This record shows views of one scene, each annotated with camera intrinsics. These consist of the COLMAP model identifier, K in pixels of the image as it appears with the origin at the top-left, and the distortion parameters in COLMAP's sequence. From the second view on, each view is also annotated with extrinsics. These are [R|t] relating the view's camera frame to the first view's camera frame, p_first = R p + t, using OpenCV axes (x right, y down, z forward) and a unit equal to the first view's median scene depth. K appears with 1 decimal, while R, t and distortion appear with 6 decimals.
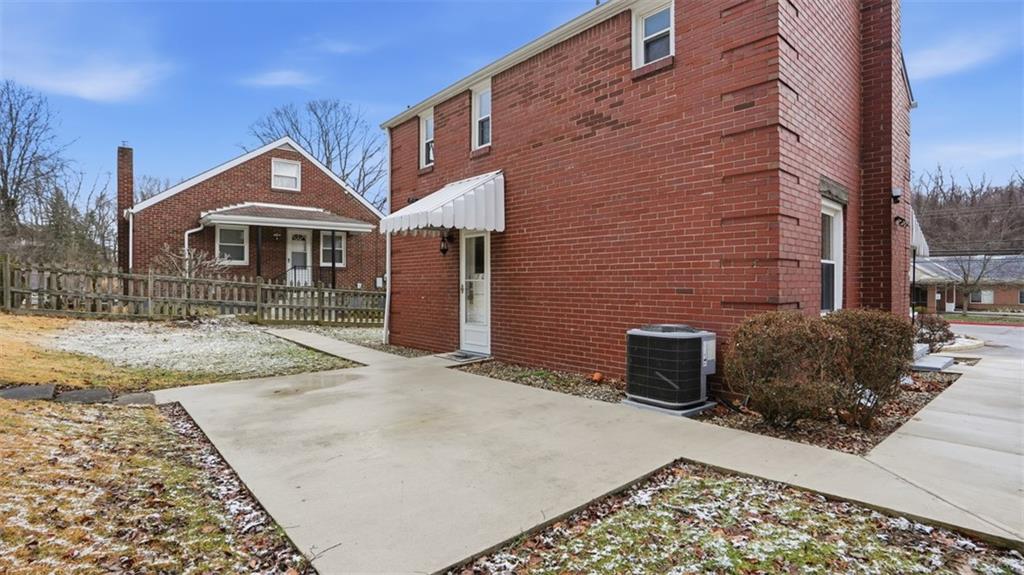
lens RADIAL K [[476.4, 0, 517.1], [0, 476.4, 286.8], [0, 0, 1]] dist [-0.062119, 0.027865]
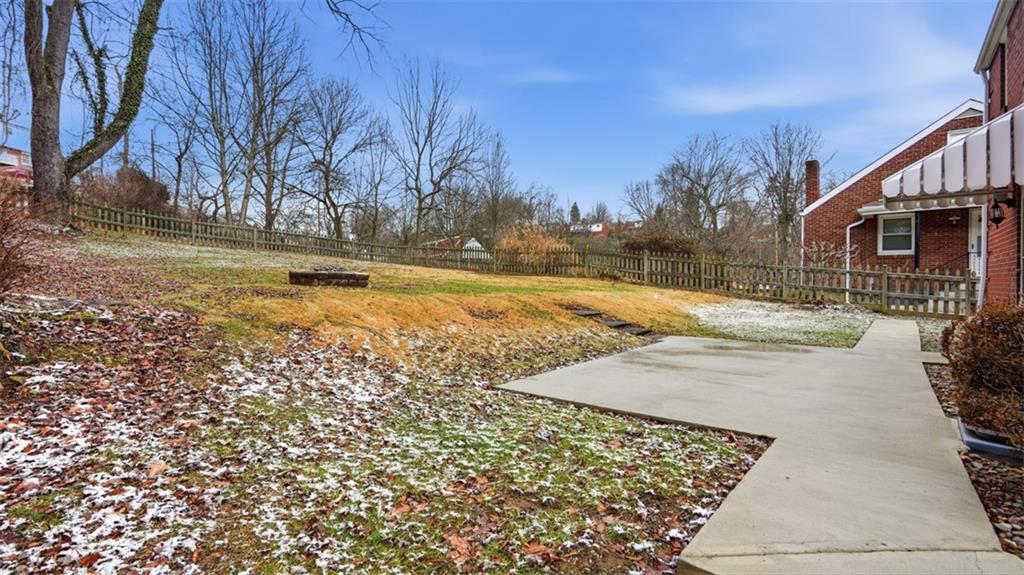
lens RADIAL K [[476.4, 0, 517.1], [0, 476.4, 286.8], [0, 0, 1]] dist [-0.062119, 0.027865]
pose [[0.135846, 0.013793, -0.990634, 0.330695], [-0.008073, 0.999885, 0.012815, 0.019043], [0.990697, 0.006256, 0.135942, 0.111824]]
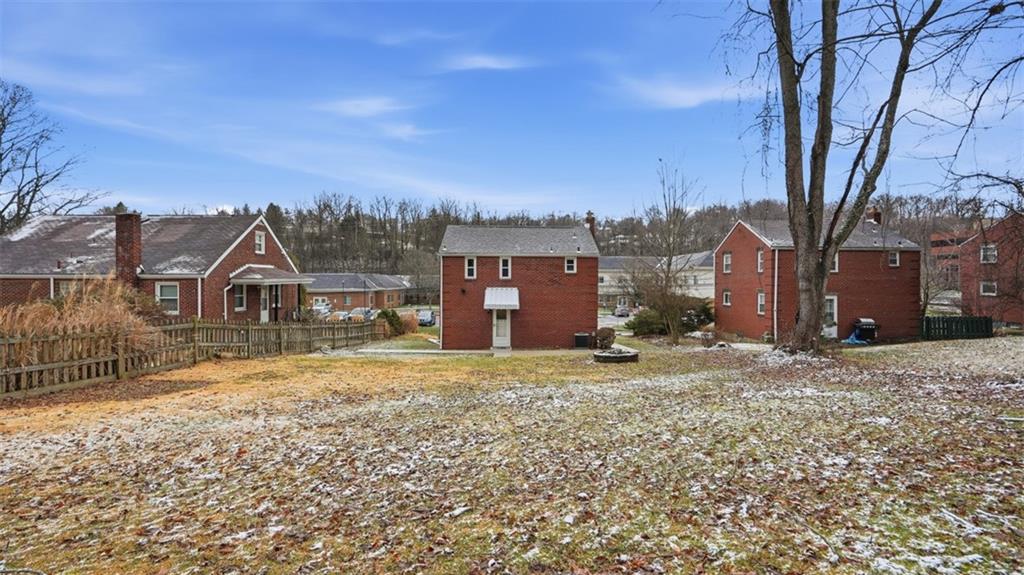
lens RADIAL K [[476.4, 0, 517.1], [0, 476.4, 286.8], [0, 0, 1]] dist [-0.062119, 0.027865]
pose [[0.665737, -0.005966, 0.746162, -1.487008], [0.004159, 0.999982, 0.004285, -0.163840], [-0.746175, 0.000251, 0.665750, -0.697264]]
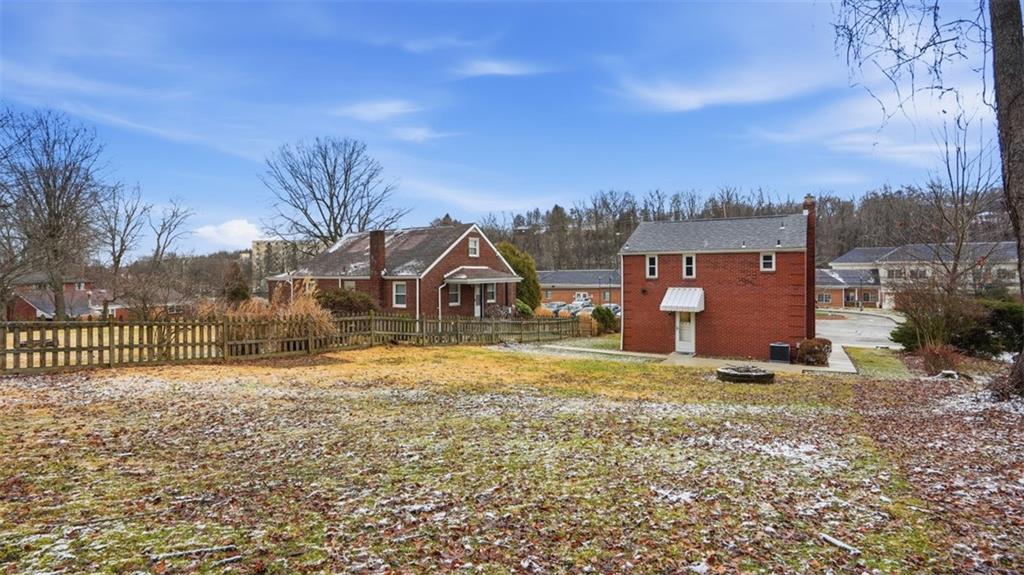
lens RADIAL K [[482.7, 0, 512.8], [0, 482.7, 276.2], [0, 0, 1]] dist [-0.065178, 0.000389]
pose [[0.964768, -0.001198, 0.263100, -1.167125], [0.003863, 0.999946, -0.009613, -0.181211], [-0.263074, 0.010291, 0.964721, -0.917716]]
